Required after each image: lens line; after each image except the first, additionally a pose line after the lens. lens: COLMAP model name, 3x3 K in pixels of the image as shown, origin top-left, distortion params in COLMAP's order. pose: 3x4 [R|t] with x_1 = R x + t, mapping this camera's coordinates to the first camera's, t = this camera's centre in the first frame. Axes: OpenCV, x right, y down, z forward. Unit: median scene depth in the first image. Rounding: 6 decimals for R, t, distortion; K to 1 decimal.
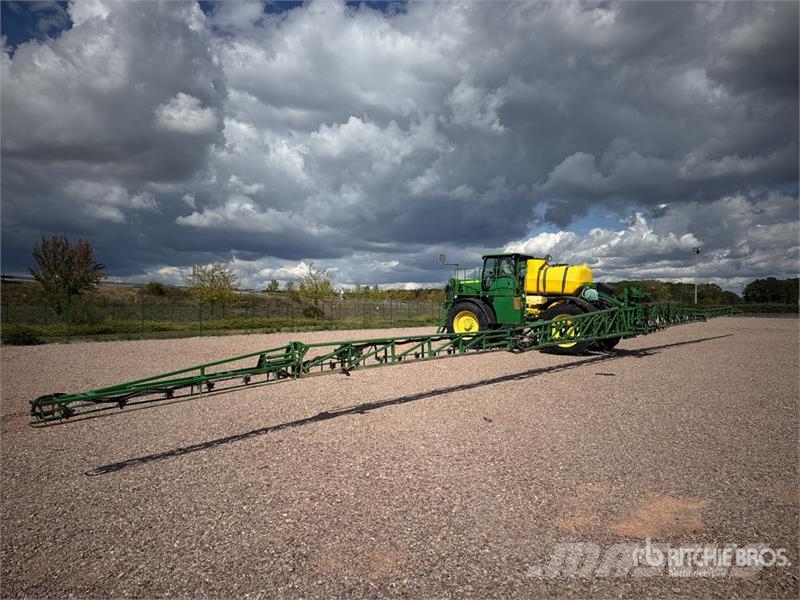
lens RADIAL K [[573.1, 0, 399.2], [0, 573.1, 295.4], [0, 0, 1]] dist [0.043525, -0.044934]
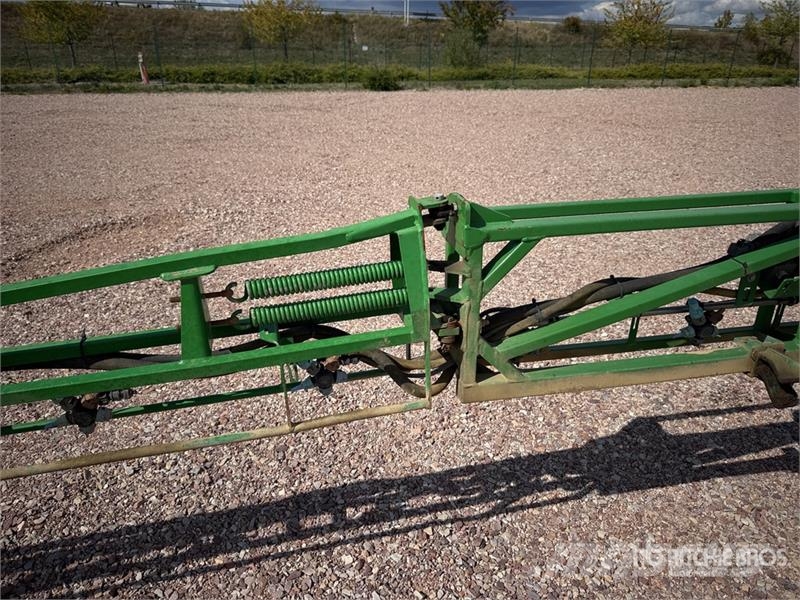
lens RADIAL K [[573.1, 0, 393.8], [0, 573.1, 291.4], [0, 0, 1]] dist [0.043525, -0.044934]
pose [[0.764464, 0.254944, -0.592113, -0.018743], [0.005638, 0.915801, 0.401593, 0.008357], [0.644642, -0.310342, 0.698659, 0.180614]]
